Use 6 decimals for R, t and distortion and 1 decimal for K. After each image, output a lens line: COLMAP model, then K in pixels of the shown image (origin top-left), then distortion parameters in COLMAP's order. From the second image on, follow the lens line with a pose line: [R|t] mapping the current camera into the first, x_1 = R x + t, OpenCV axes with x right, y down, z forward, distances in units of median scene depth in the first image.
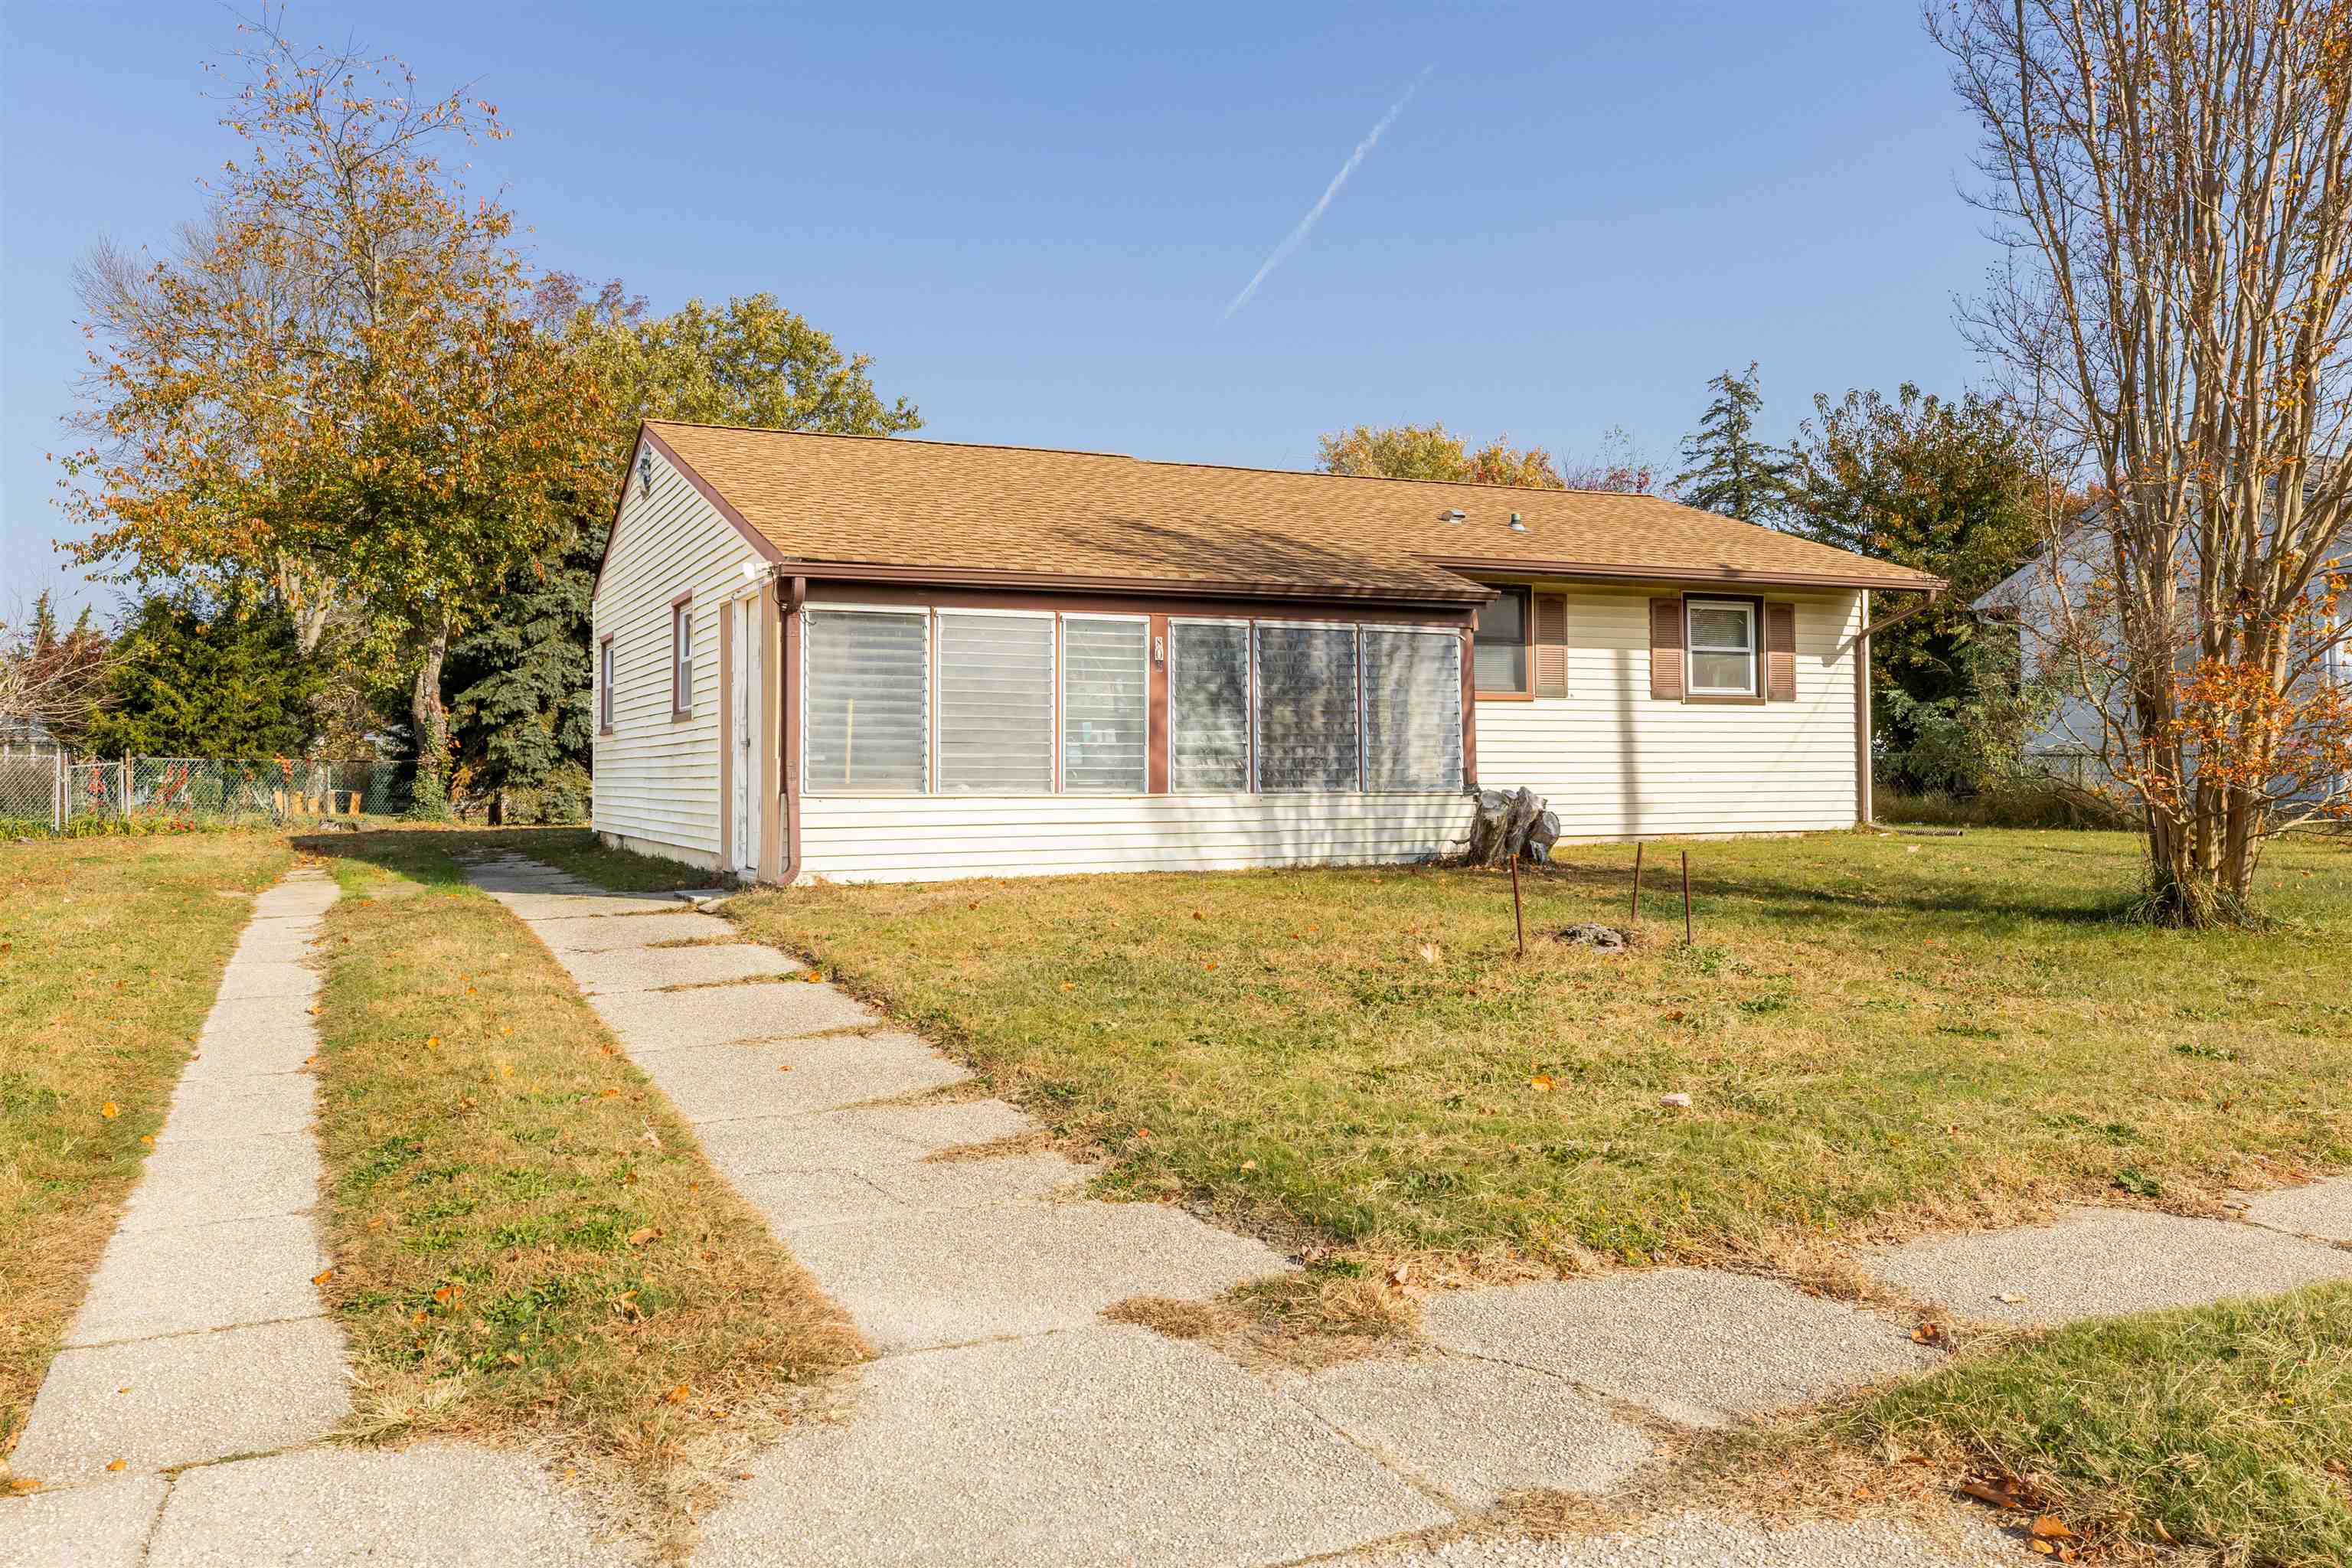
lens RADIAL K [[1695.3, 0, 1123.9], [0, 1695.3, 717.5], [0, 0, 1]] dist [0.037122, -0.006250]
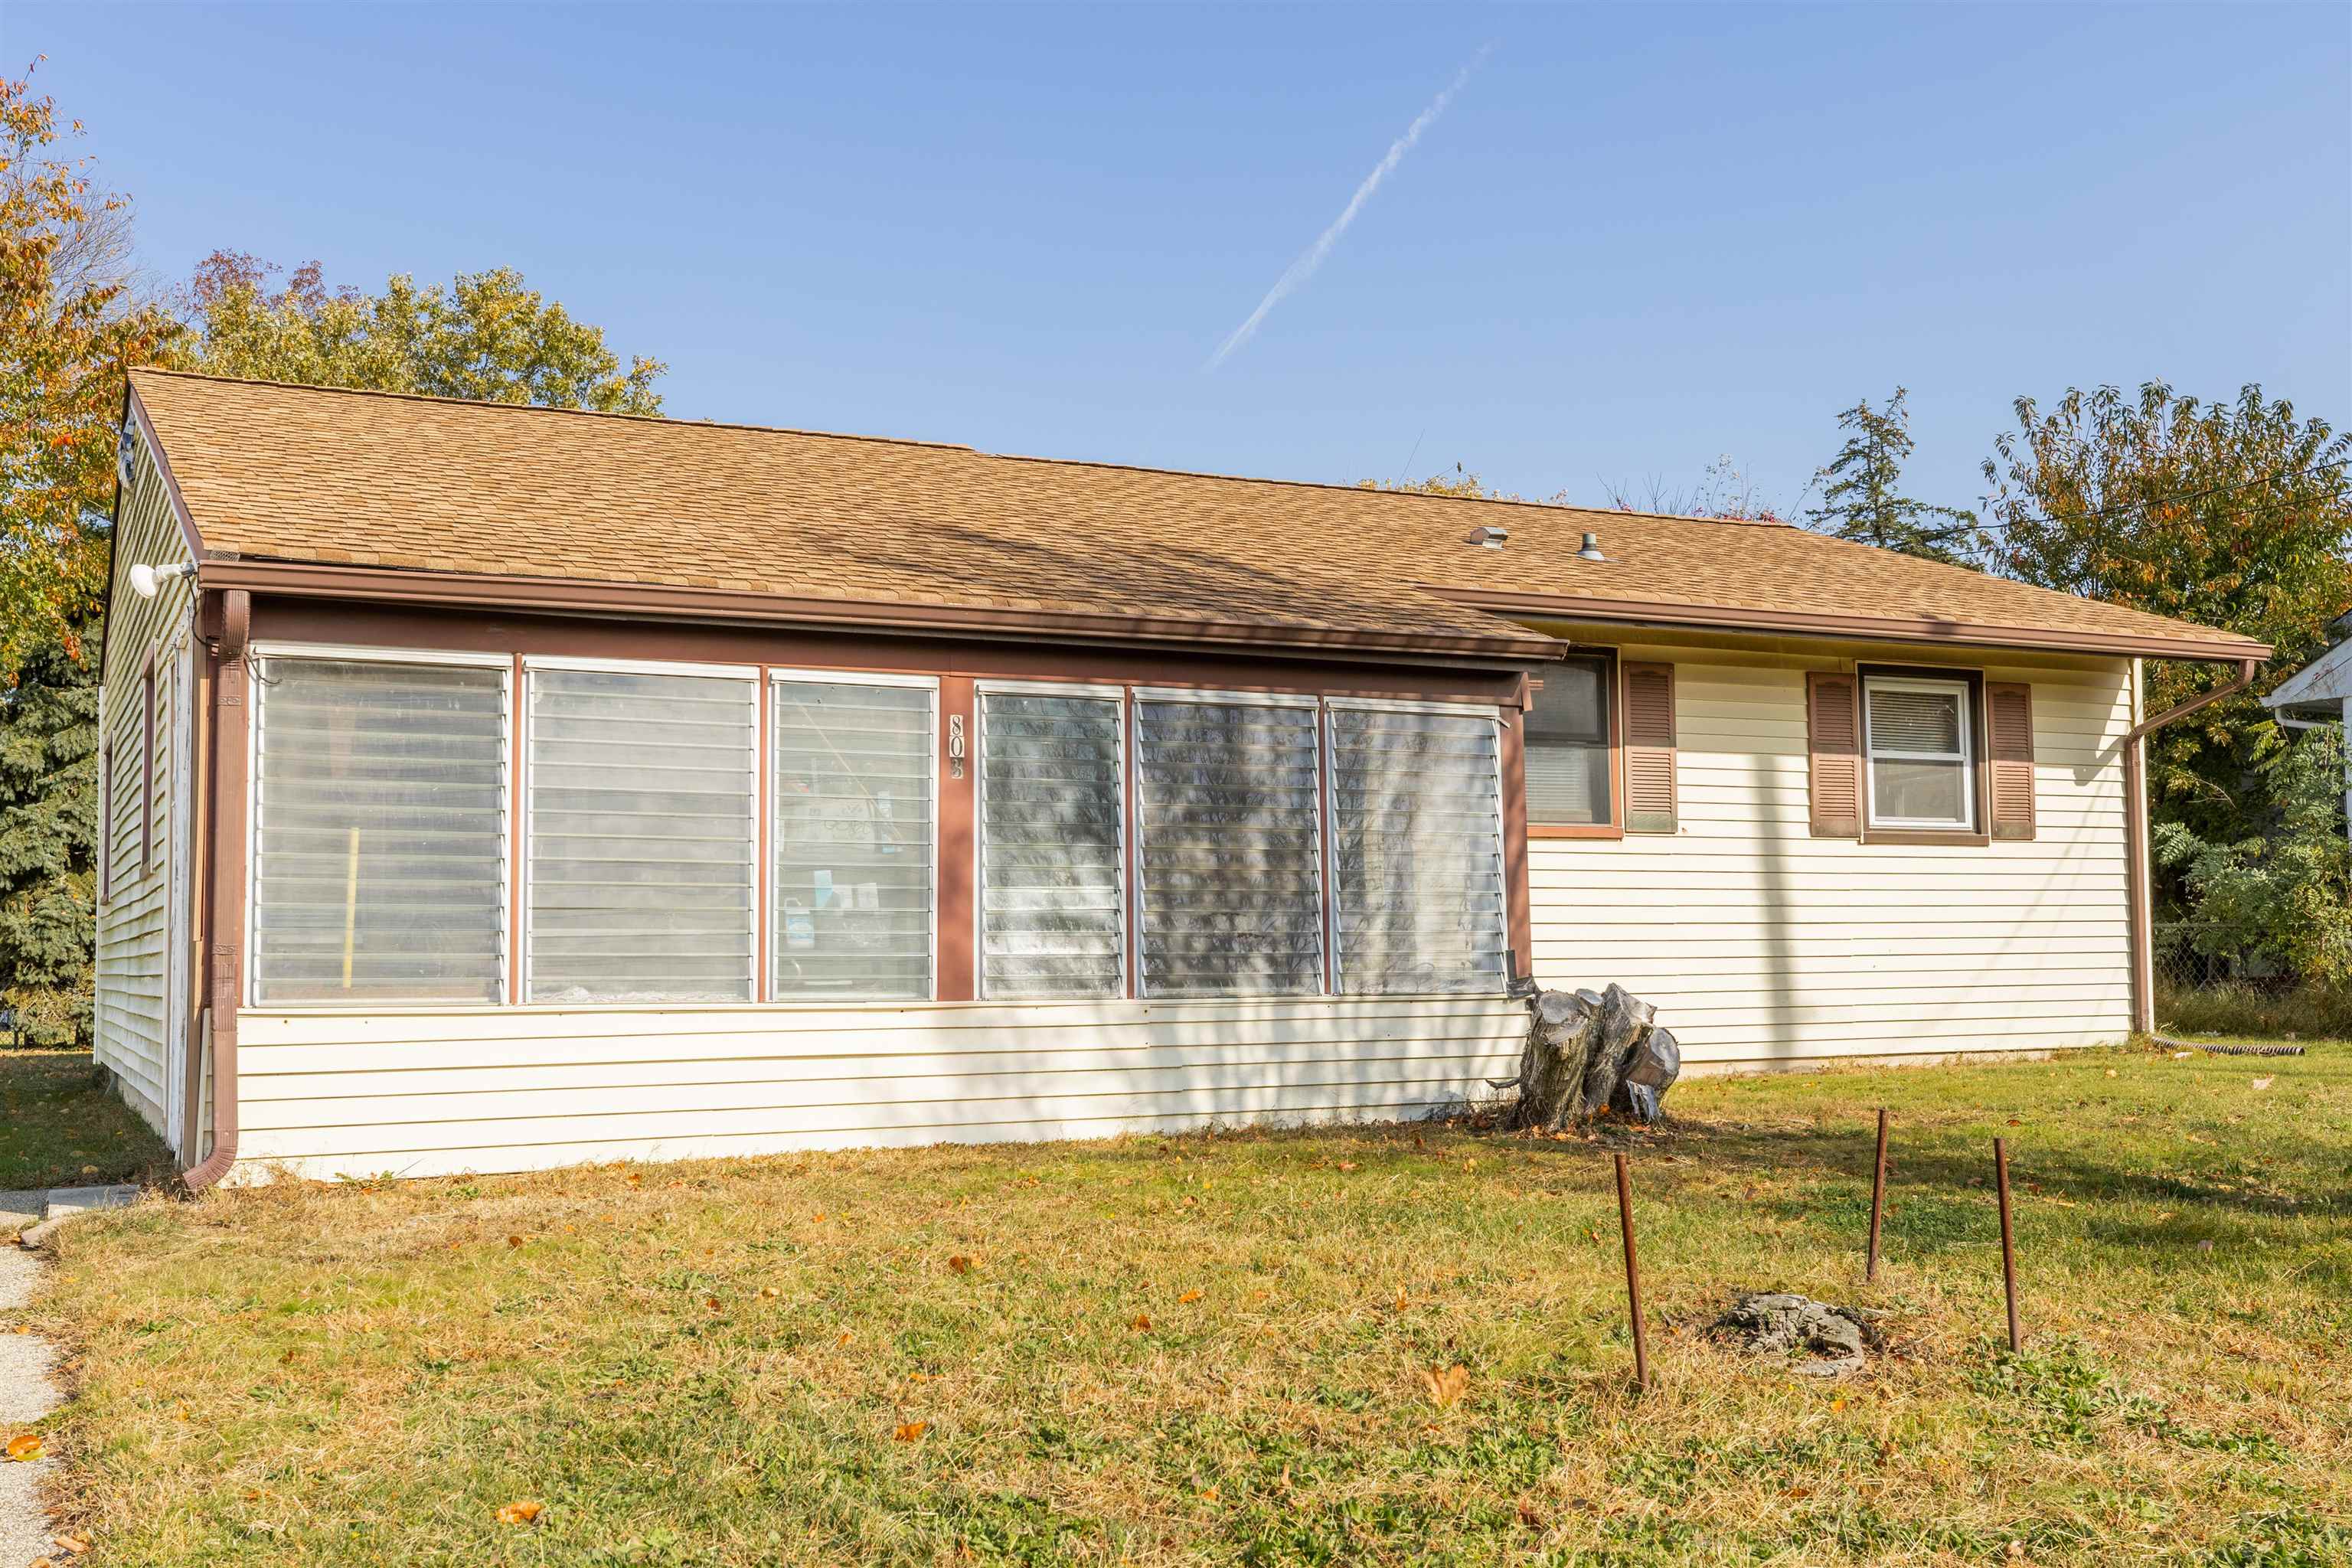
lens RADIAL K [[2301.4, 0, 1183.7], [0, 2301.4, 787.1], [0, 0, 1]] dist [0.017275, 0.000000]
pose [[0.998425, -0.001779, 0.056077, 0.038673], [0.004128, 0.999117, -0.041801, 0.005445], [-0.055953, 0.041967, 0.997551, 0.188535]]
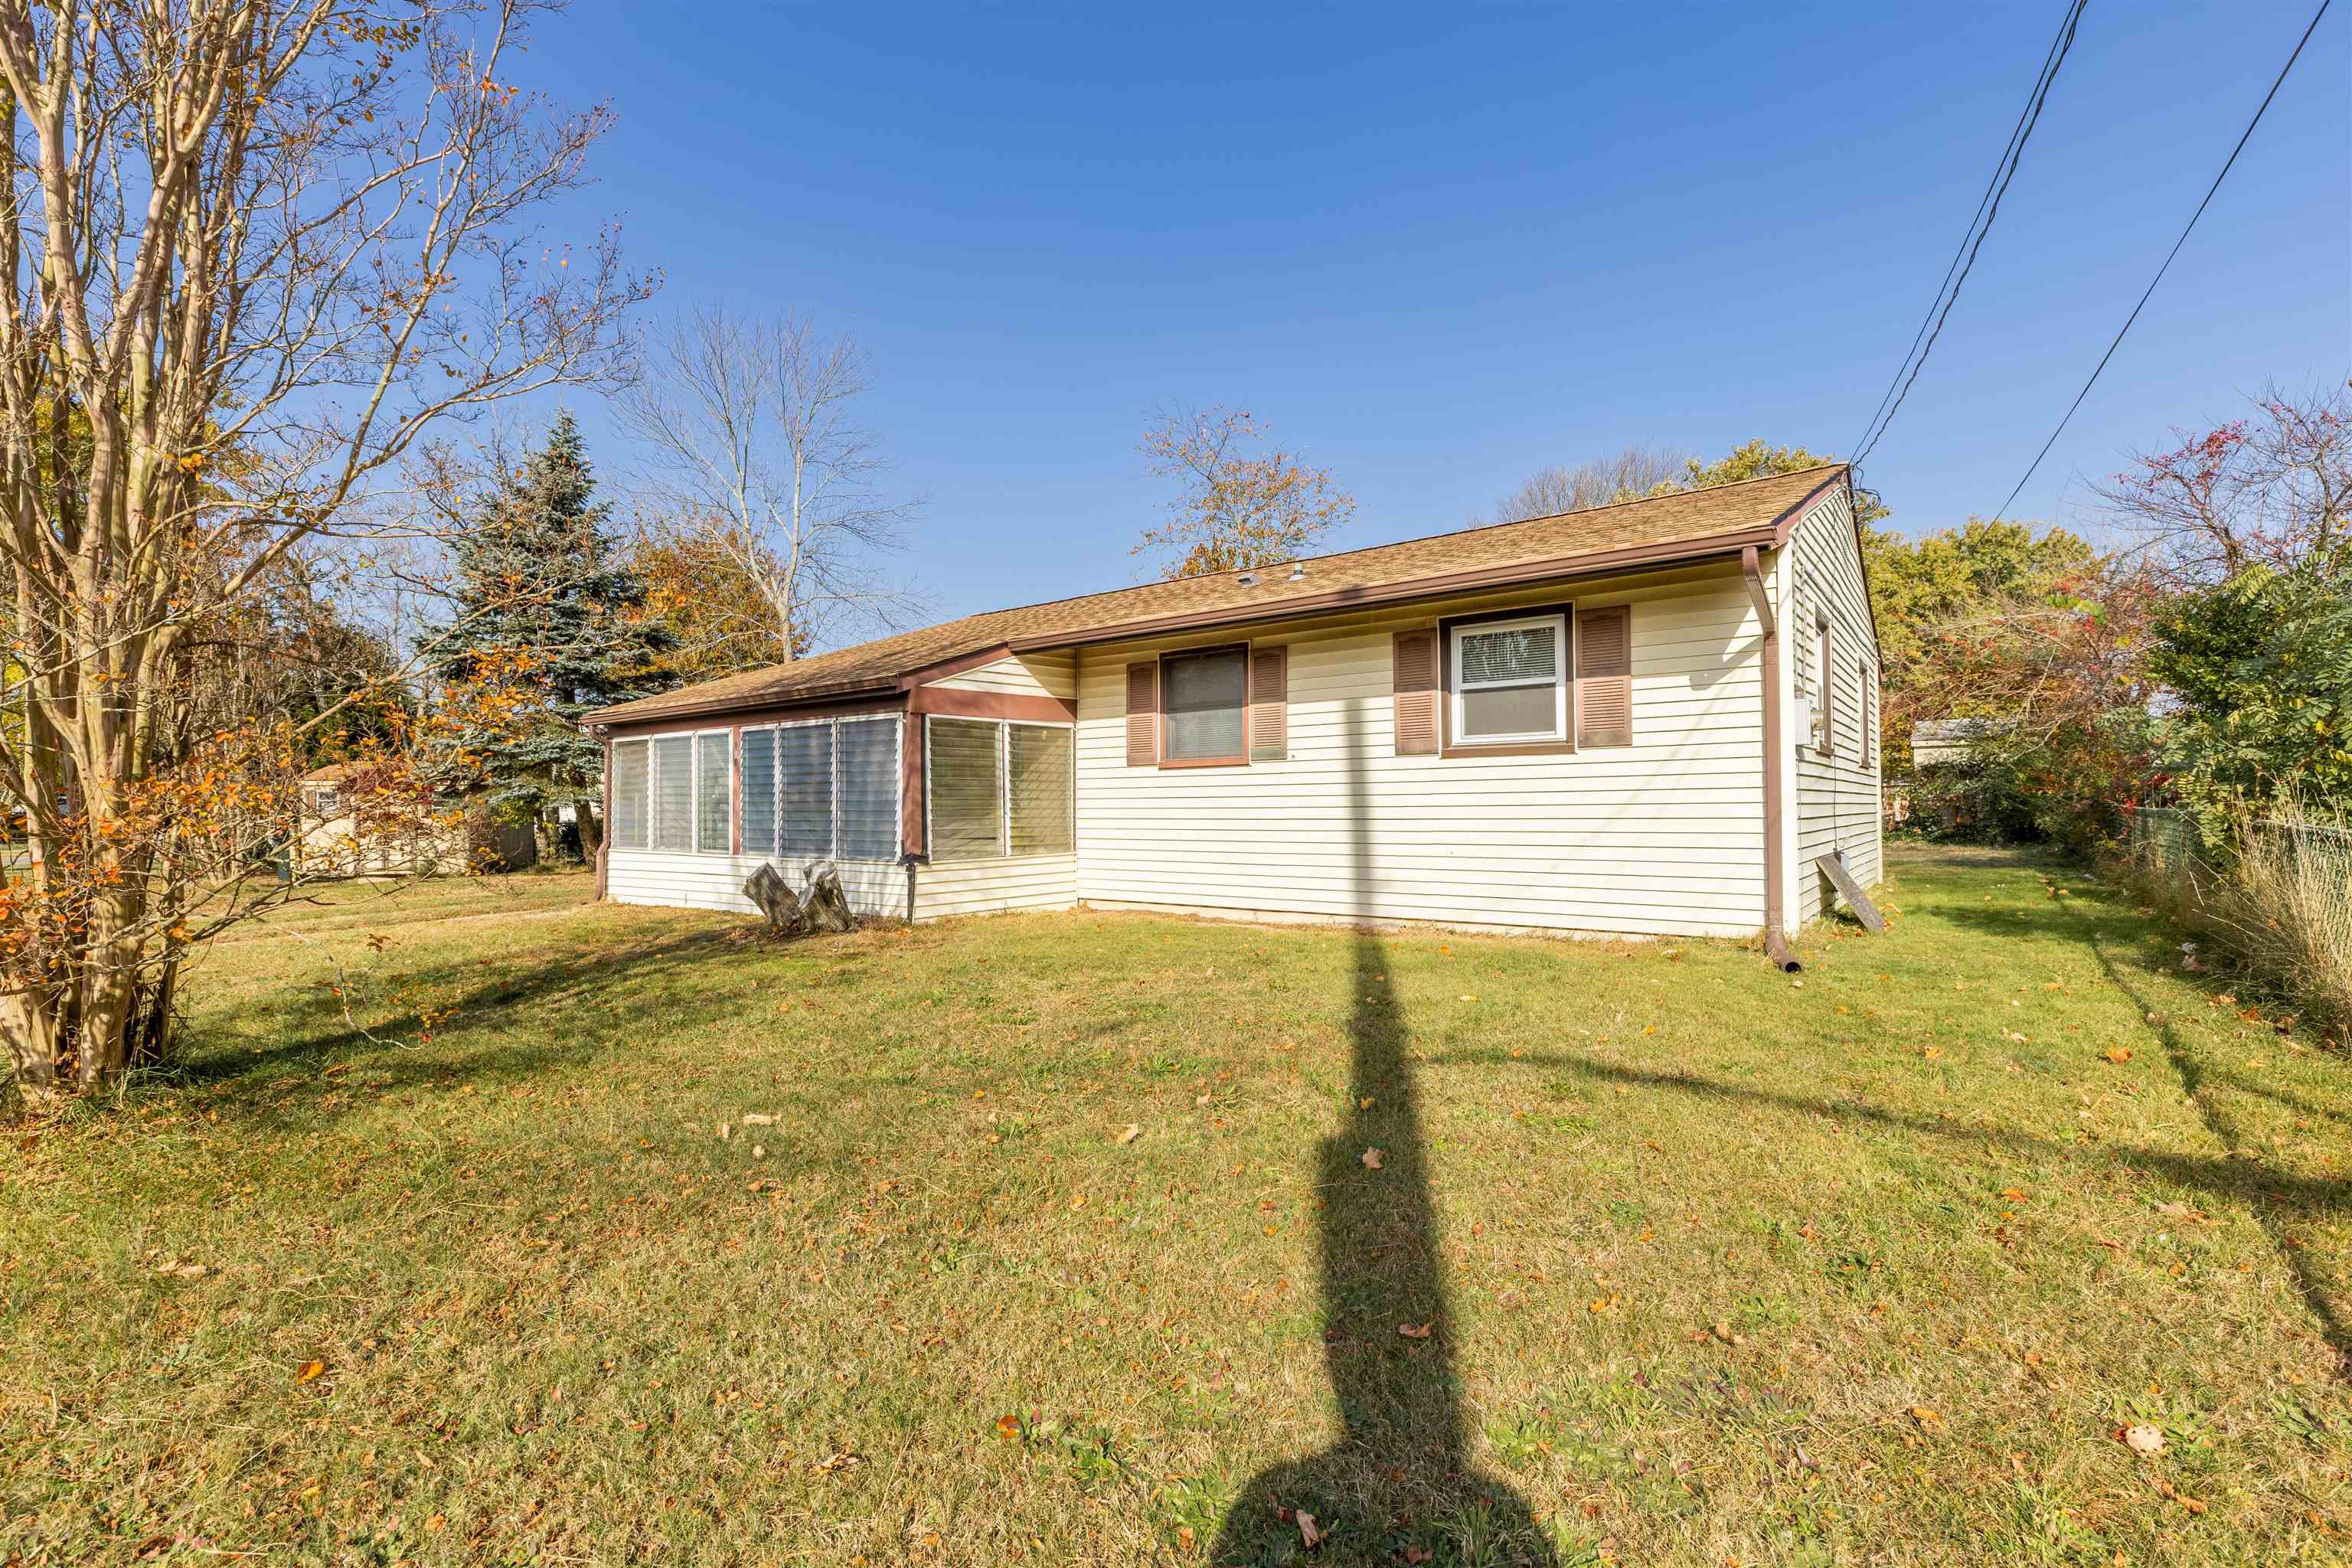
lens RADIAL K [[1099.1, 0, 1178.6], [0, 1099.1, 786.2], [0, 0, 1]] dist [0.026134, 0.000072]
pose [[0.485545, -0.018285, -0.874020, 0.747123], [0.033828, 0.999425, -0.002116, 0.002021], [0.873557, -0.028539, 0.485885, 0.665372]]
